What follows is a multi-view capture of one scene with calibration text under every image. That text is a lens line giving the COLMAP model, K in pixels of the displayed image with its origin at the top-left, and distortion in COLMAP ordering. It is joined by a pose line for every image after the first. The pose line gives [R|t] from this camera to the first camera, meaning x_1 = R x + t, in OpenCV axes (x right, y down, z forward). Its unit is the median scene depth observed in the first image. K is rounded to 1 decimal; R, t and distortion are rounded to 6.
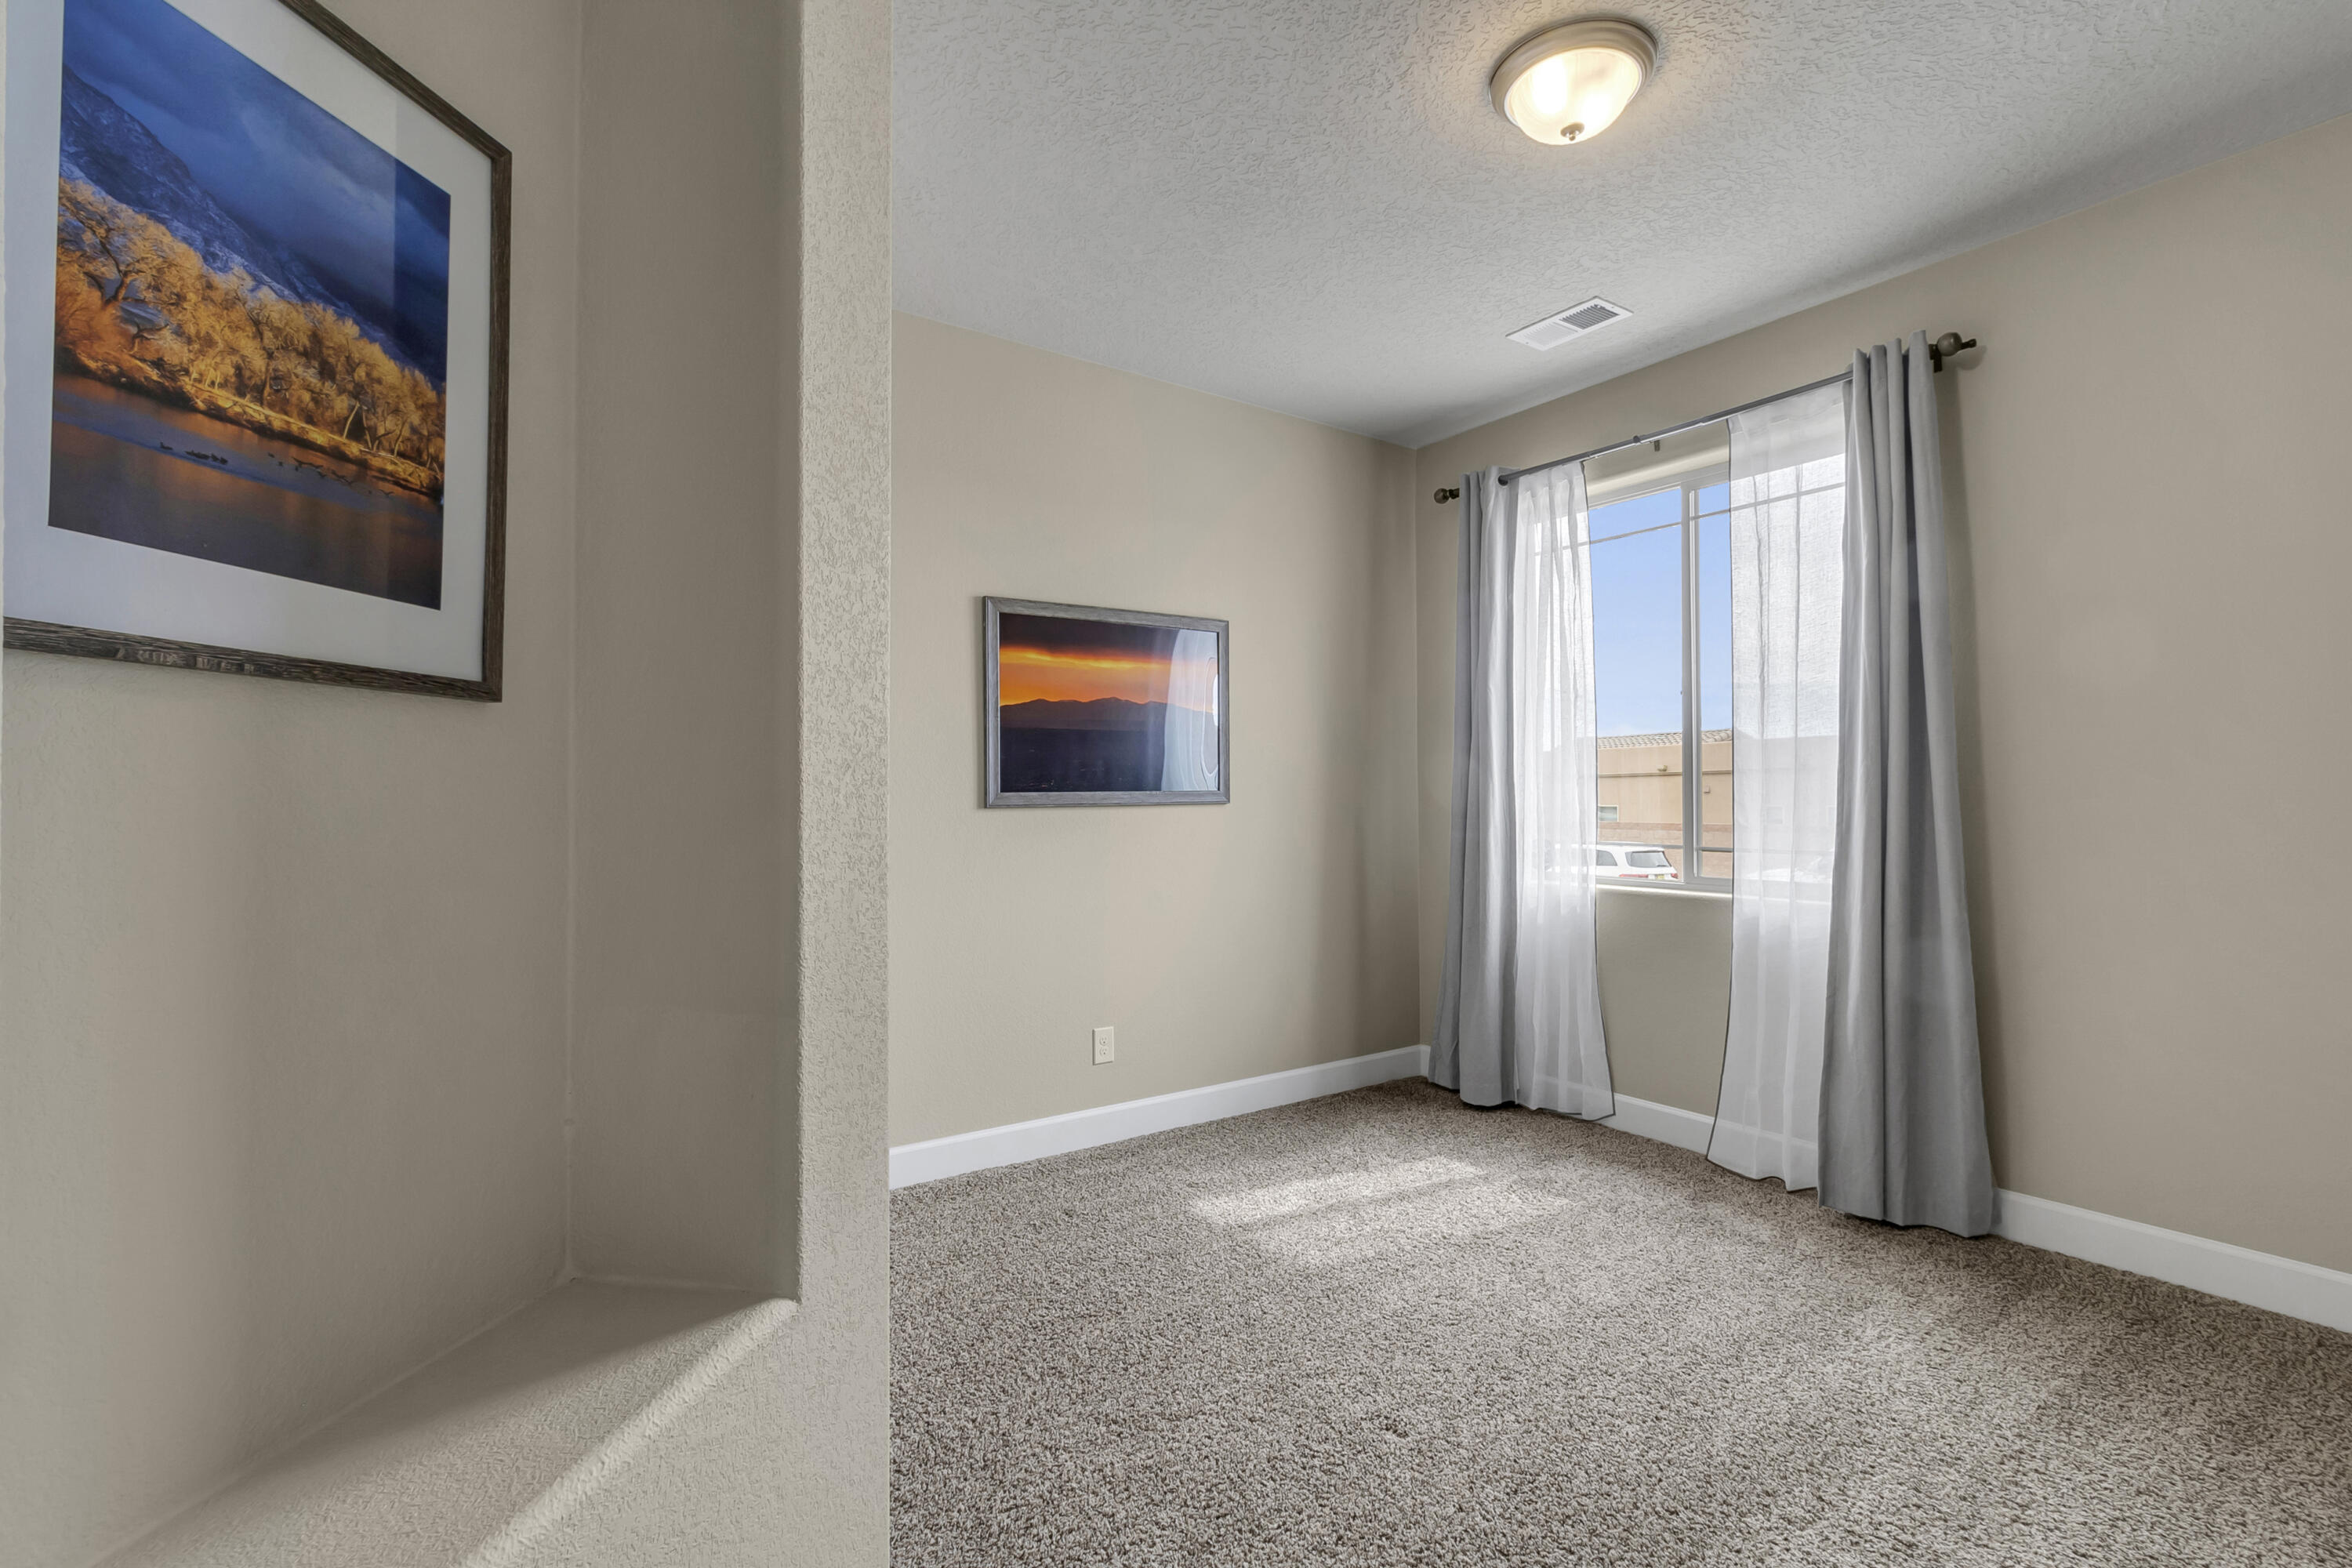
lens RADIAL K [[1122.8, 0, 1176.0], [0, 1122.8, 784.0], [0, 0, 1]] dist [-0.001723, -0.000160]
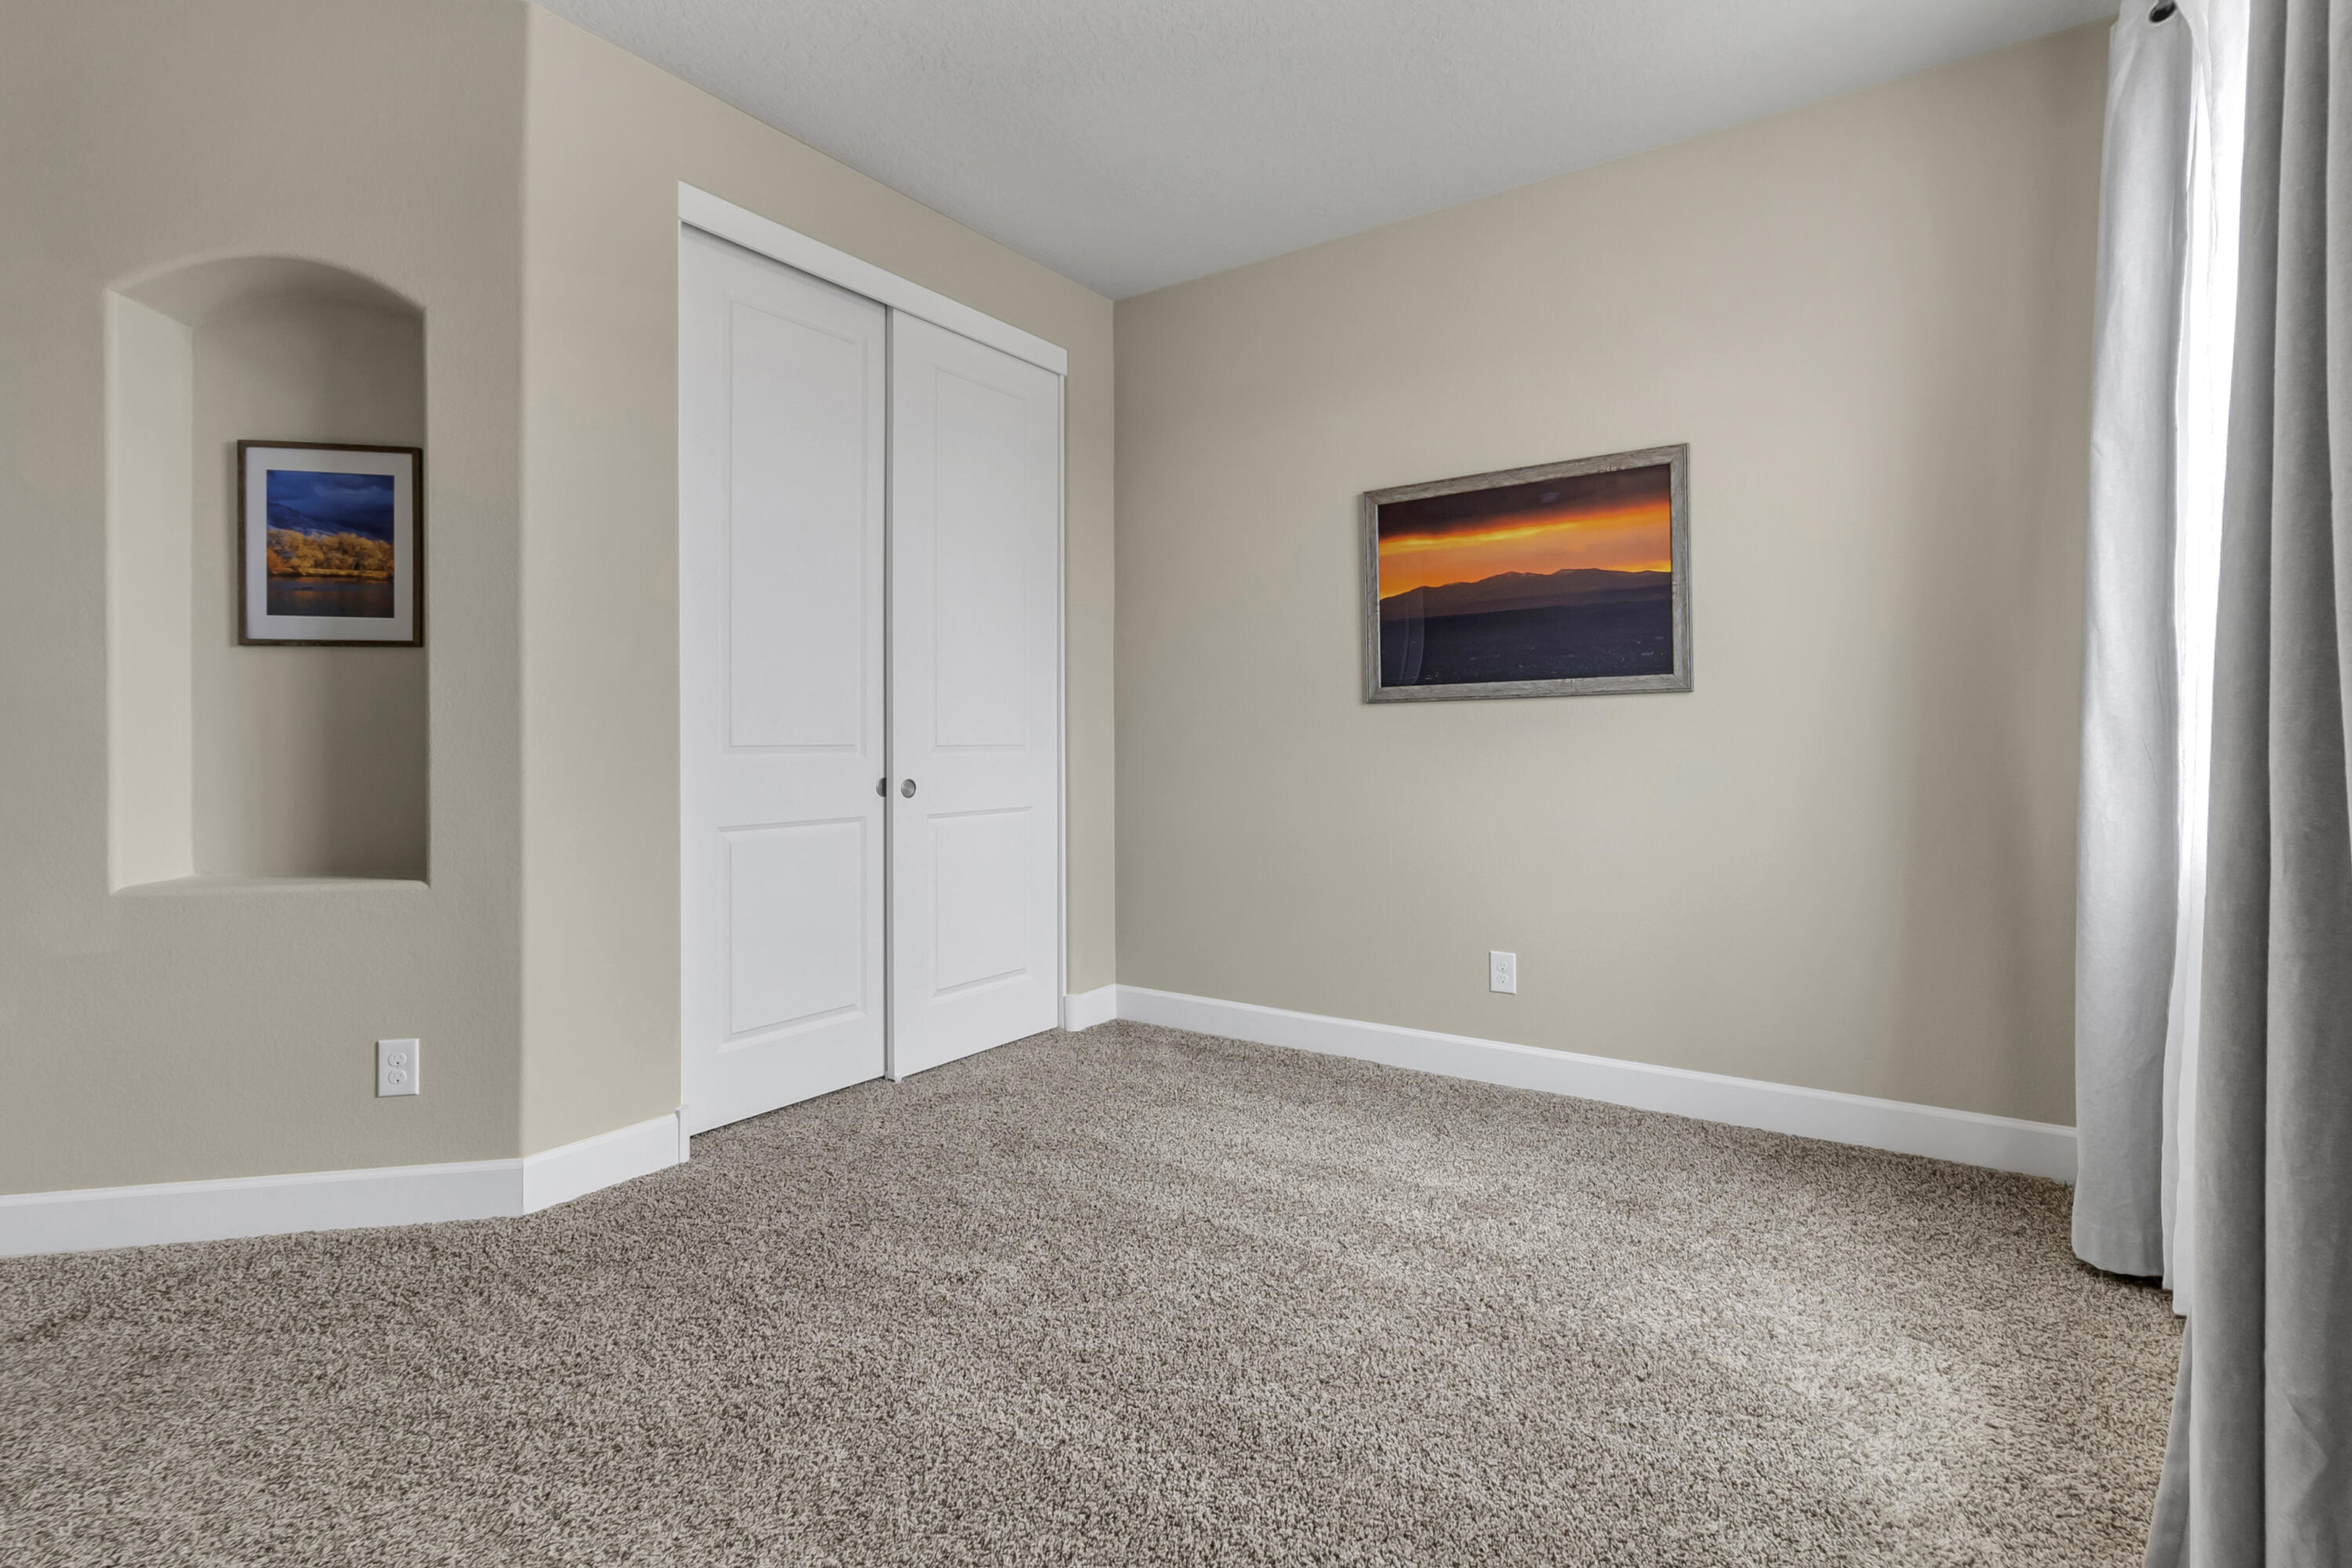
lens RADIAL K [[1112.1, 0, 1168.8], [0, 1112.1, 739.2], [0, 0, 1]] dist [-0.002920, -0.000475]
pose [[0.323448, 0.003958, -0.946238, 2.717069], [0.012994, 0.999878, 0.008624, 0.162666], [0.946157, -0.015085, 0.323357, 1.939403]]
